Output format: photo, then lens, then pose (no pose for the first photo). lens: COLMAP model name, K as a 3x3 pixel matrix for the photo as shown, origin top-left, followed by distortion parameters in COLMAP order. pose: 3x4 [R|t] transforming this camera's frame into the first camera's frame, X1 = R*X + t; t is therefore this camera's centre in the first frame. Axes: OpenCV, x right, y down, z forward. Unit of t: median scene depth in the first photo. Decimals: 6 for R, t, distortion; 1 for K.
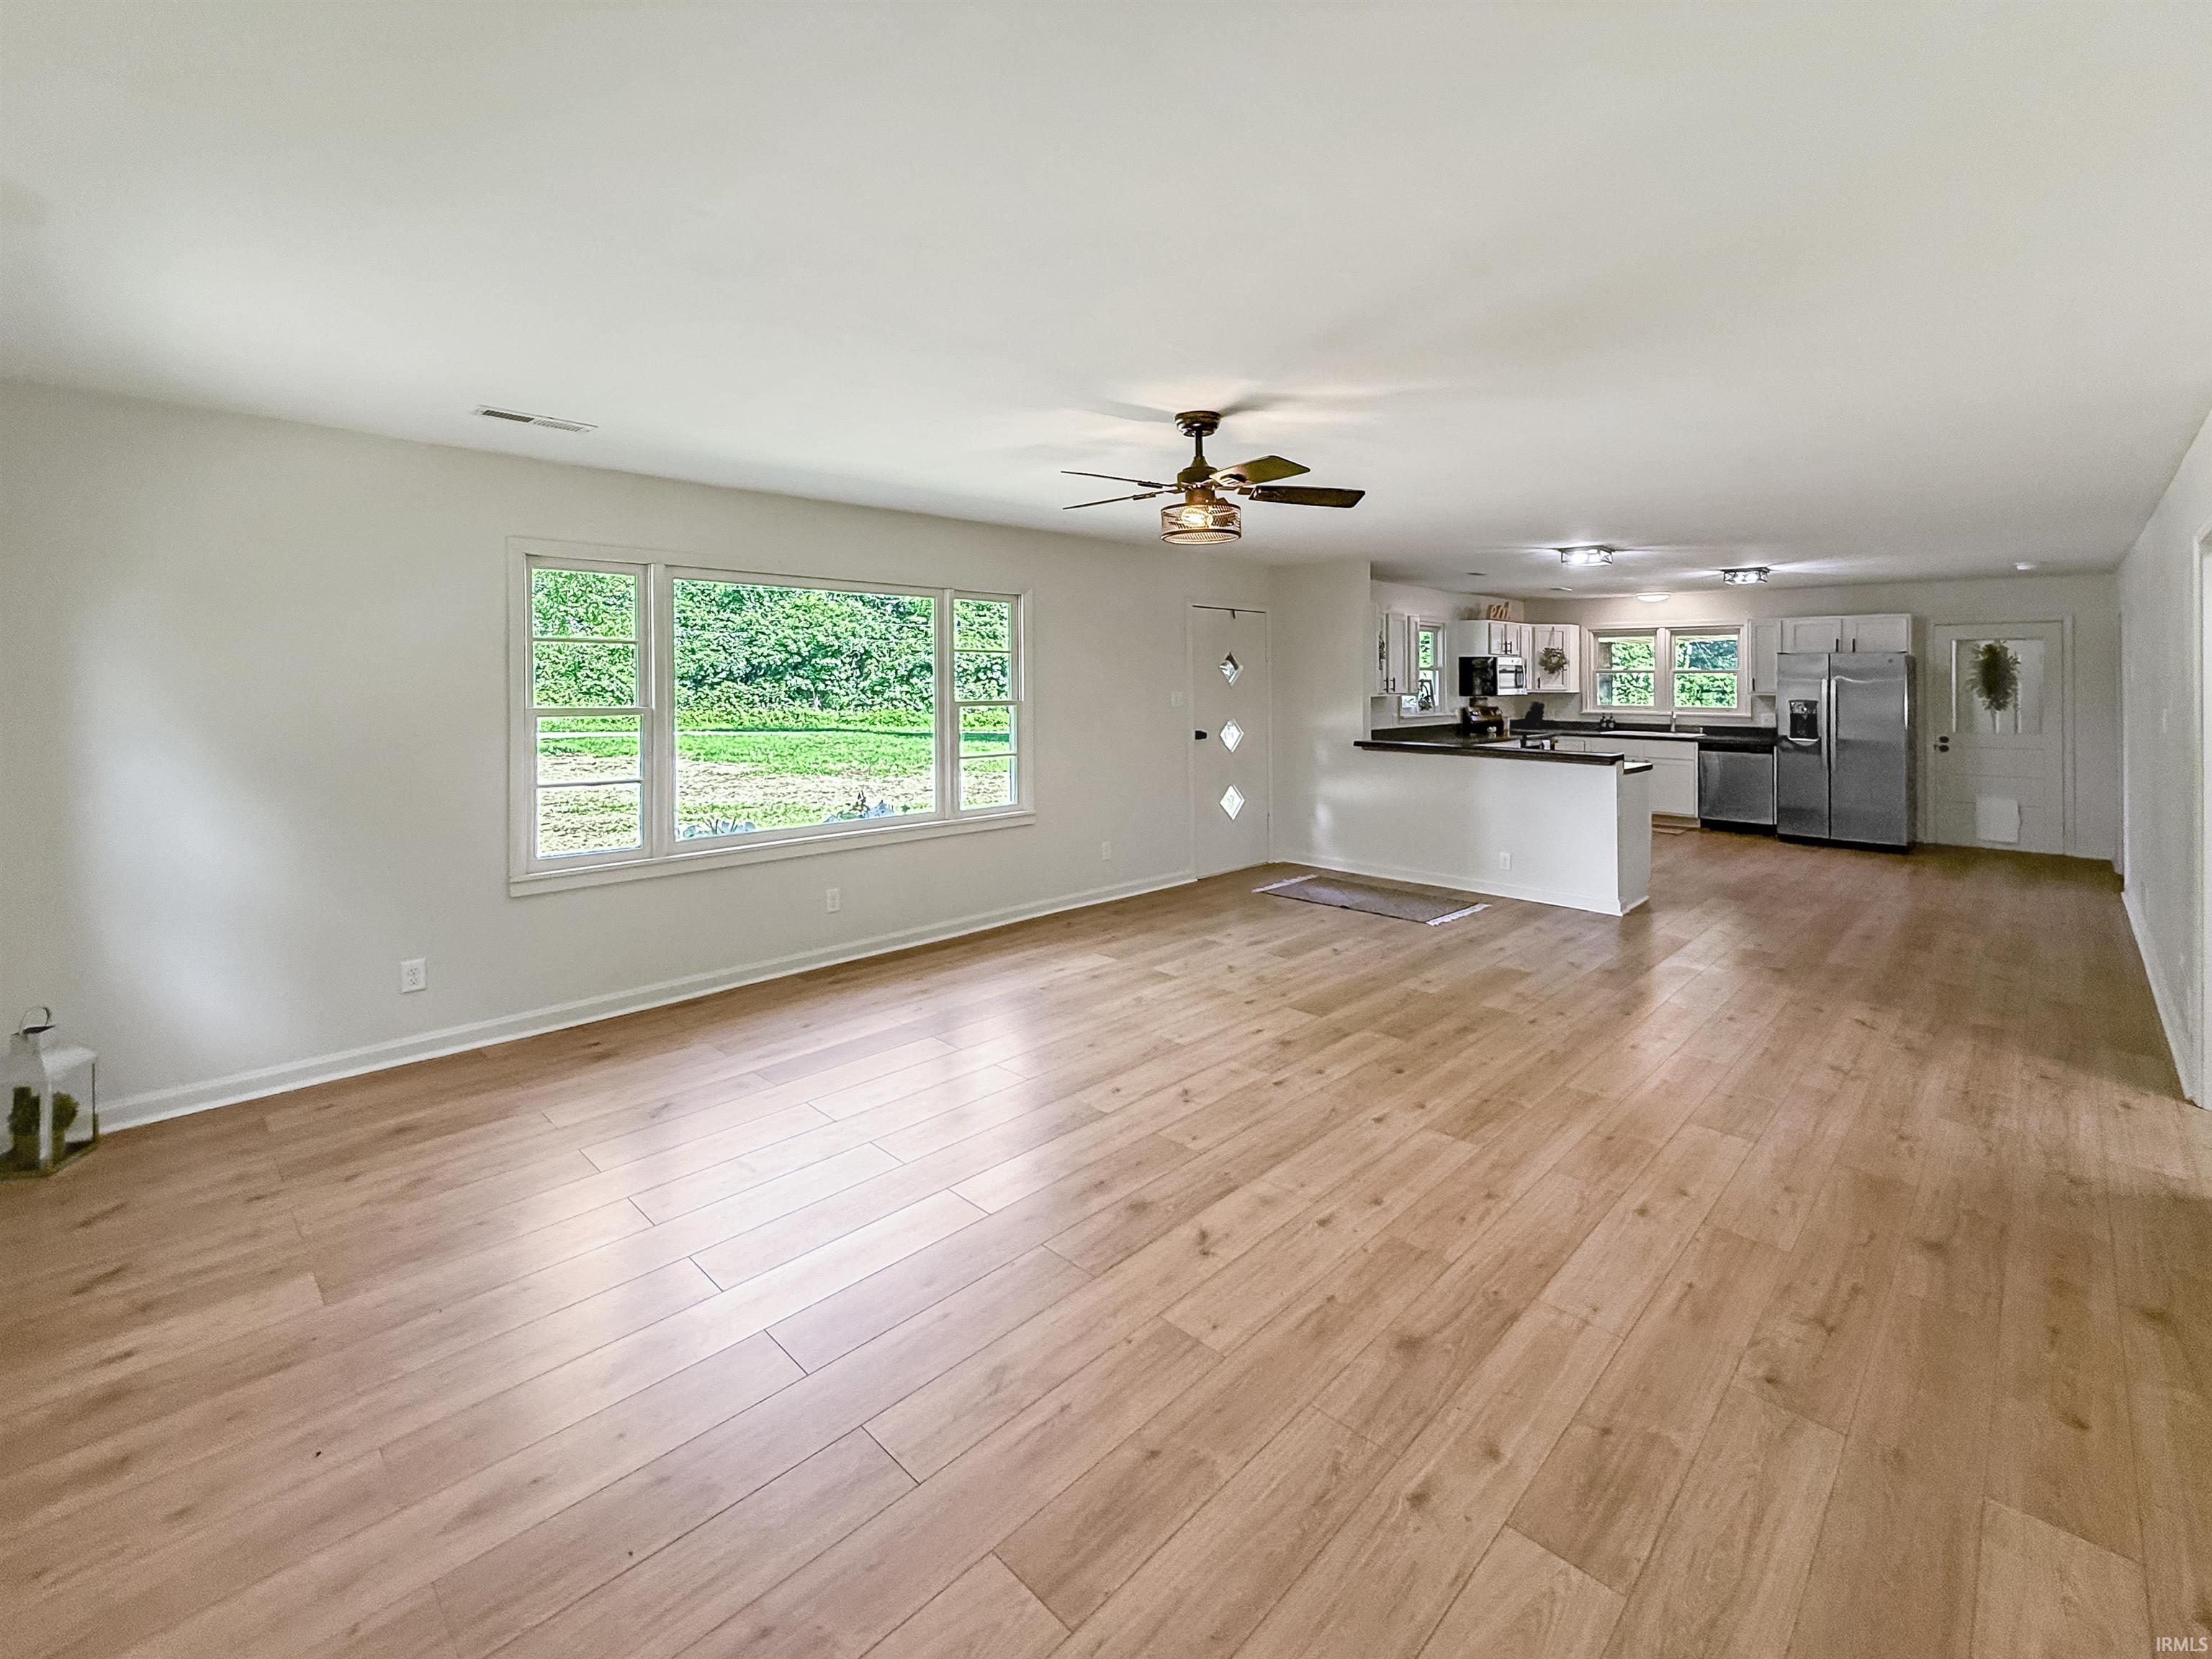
lens RADIAL K [[929.8, 0, 1099.0], [0, 929.8, 672.8], [0, 0, 1]] dist [0.004190, 0.000467]
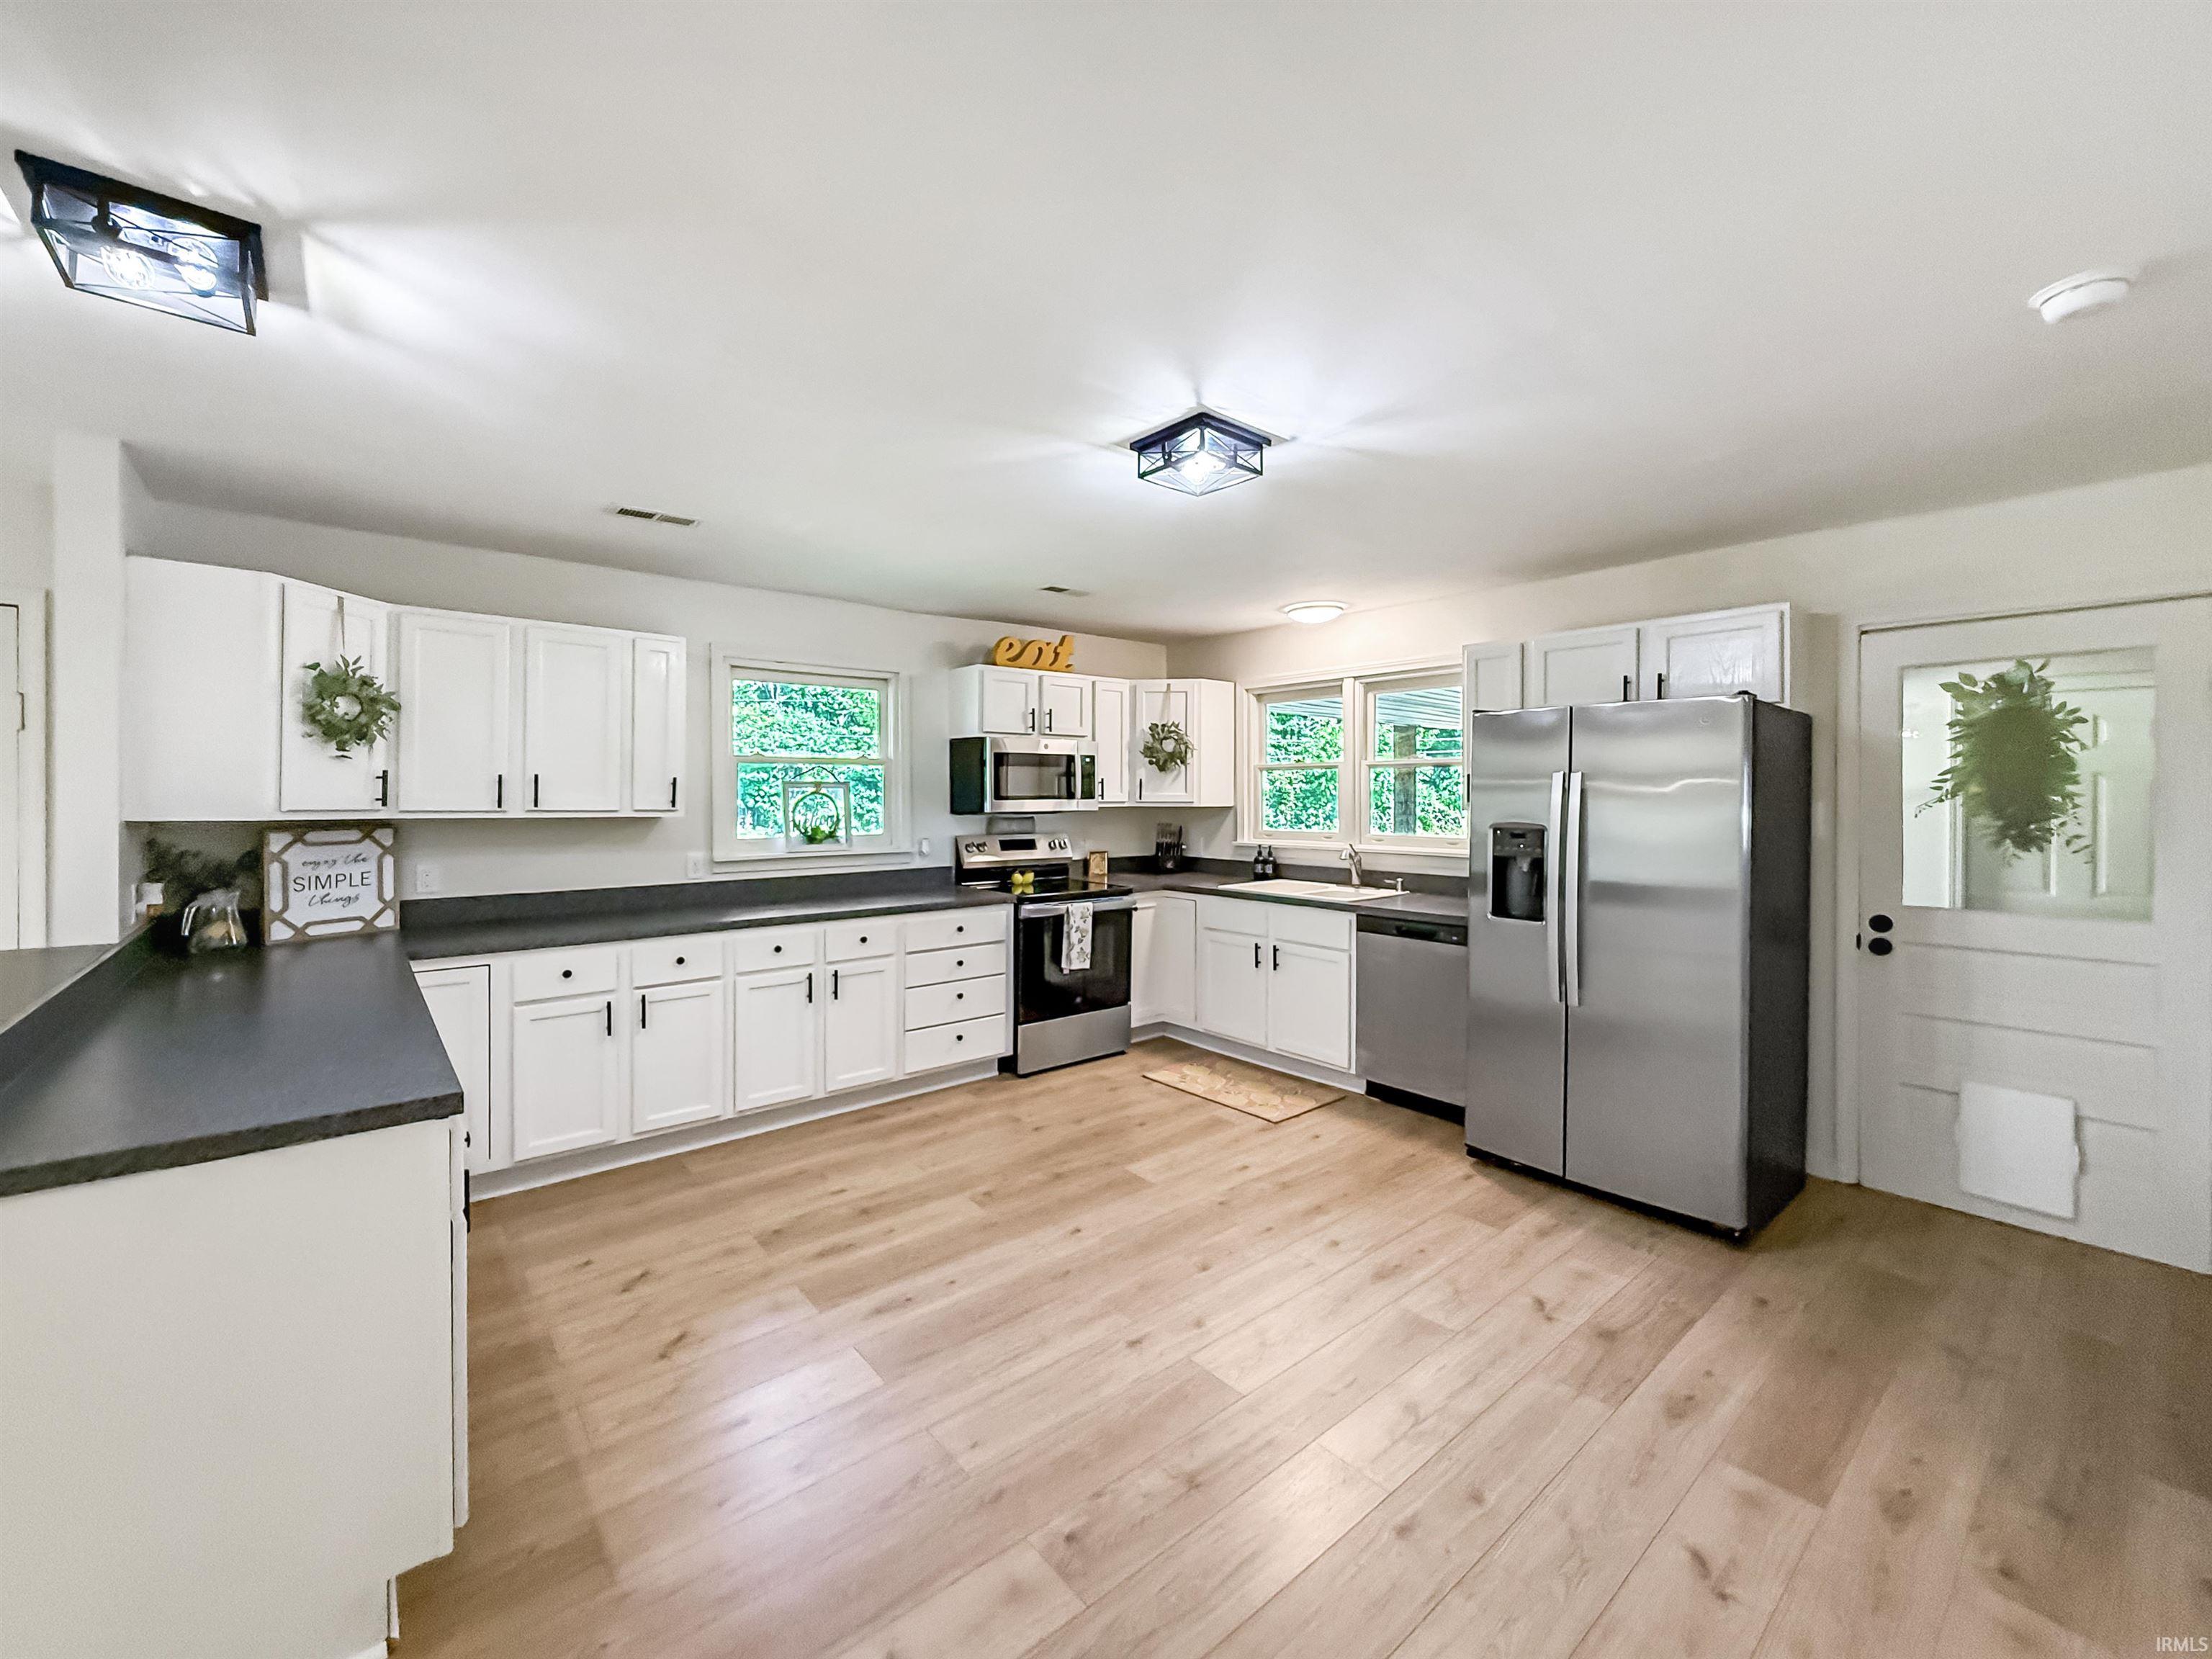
lens RADIAL K [[929.8, 0, 1104.3], [0, 929.8, 793.0], [0, 0, 1]] dist [0.004190, 0.000467]
pose [[0.997927, -0.004453, -0.064202, 0.500814], [0.004747, 0.999979, 0.004424, 0.011021], [0.064181, -0.004719, 0.997927, 0.484532]]
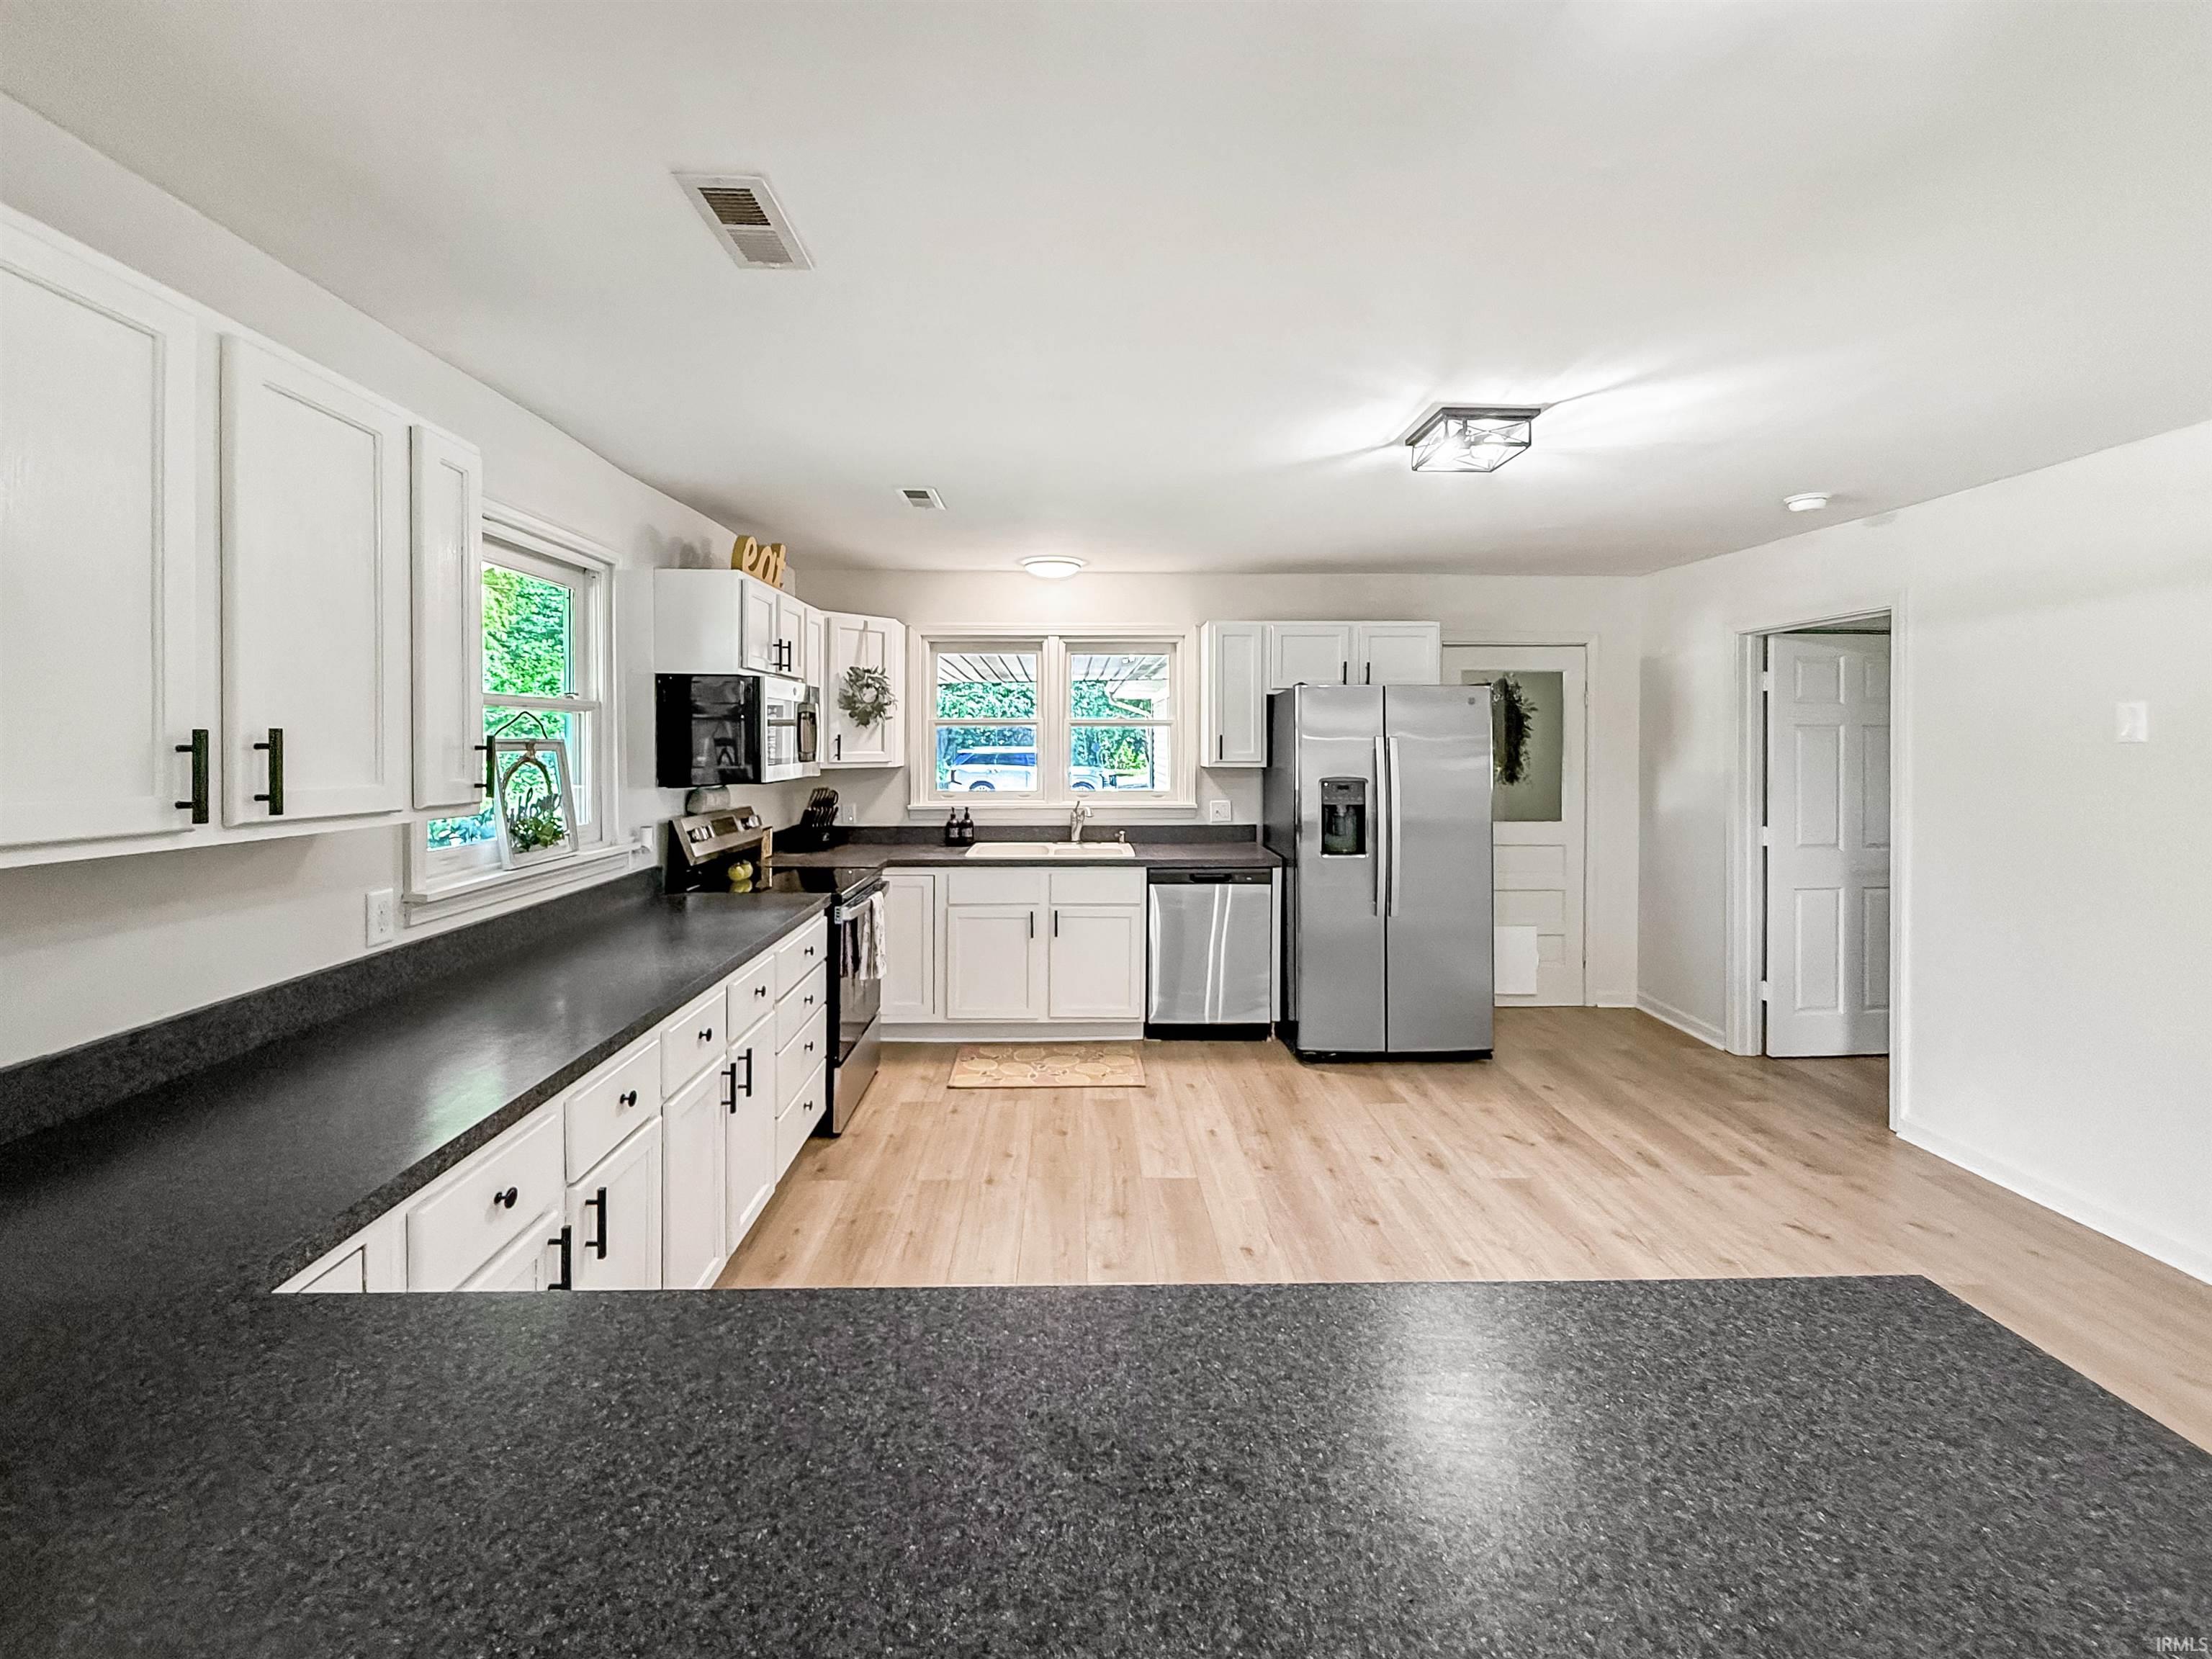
lens RADIAL K [[929.8, 0, 1087.7], [0, 929.8, 751.4], [0, 0, 1]] dist [0.004190, 0.000467]
pose [[0.661009, -0.012845, 0.750268, 0.233112], [-0.002383, 0.999812, 0.019217, 0.004551], [-0.750374, -0.014491, 0.660855, 0.647593]]
